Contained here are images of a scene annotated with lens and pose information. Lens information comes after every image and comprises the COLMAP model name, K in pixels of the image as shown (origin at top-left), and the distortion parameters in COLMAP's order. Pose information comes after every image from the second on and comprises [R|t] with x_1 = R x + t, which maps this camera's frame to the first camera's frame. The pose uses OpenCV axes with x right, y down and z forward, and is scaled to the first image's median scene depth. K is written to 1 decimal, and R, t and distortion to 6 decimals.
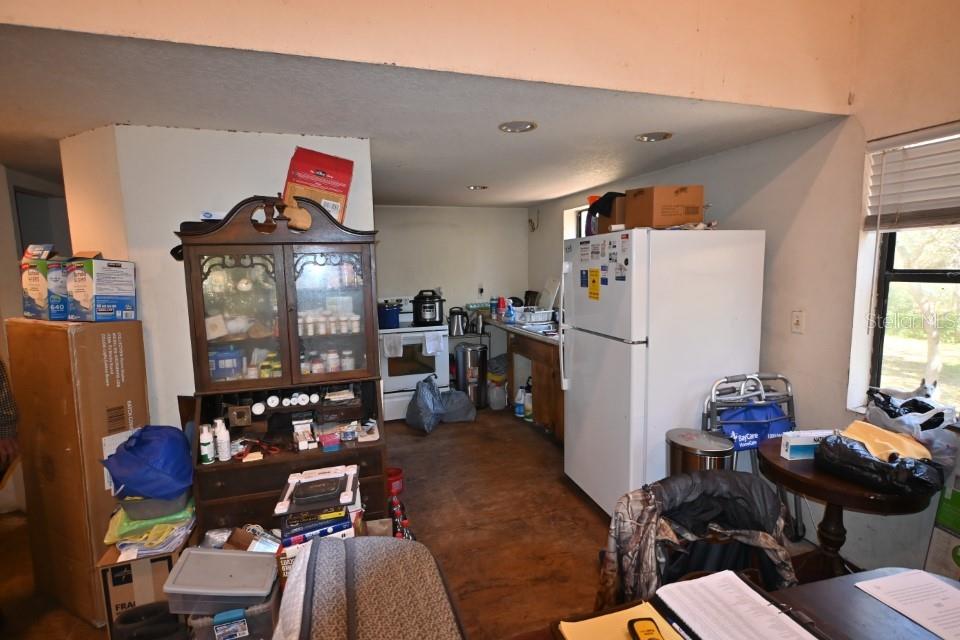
lens RADIAL K [[459.8, 0, 480.0], [0, 459.8, 320.0], [0, 0, 1]] dist [0.002167, 0.000237]
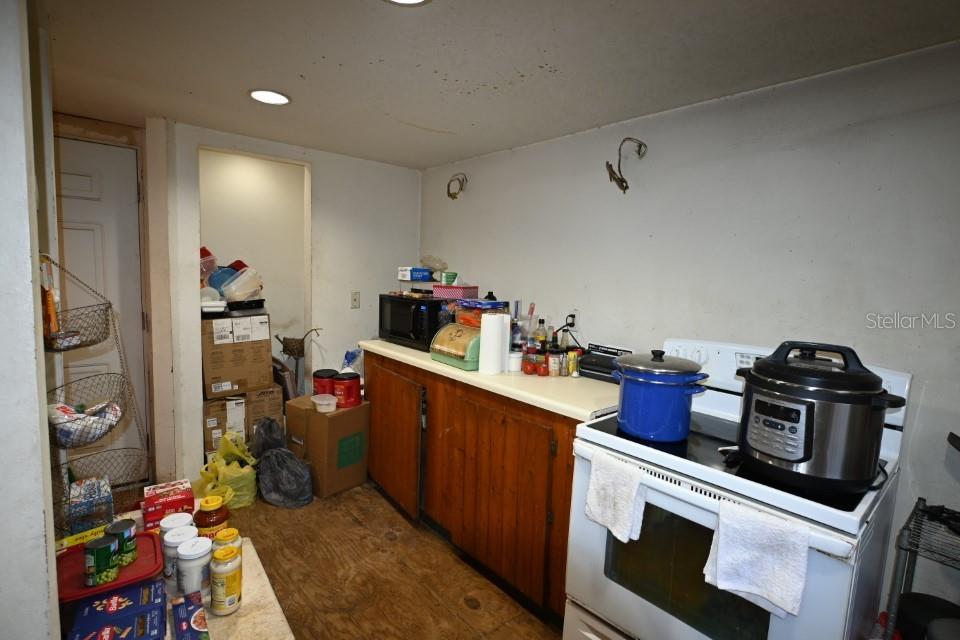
lens RADIAL K [[459.8, 0, 480.0], [0, 459.8, 320.0], [0, 0, 1]] dist [0.002167, 0.000237]
pose [[0.395636, 0.141538, -0.907435, 0.050447], [-0.160610, 0.983490, 0.083376, -0.071144], [0.904255, 0.112756, 0.411836, 0.714100]]
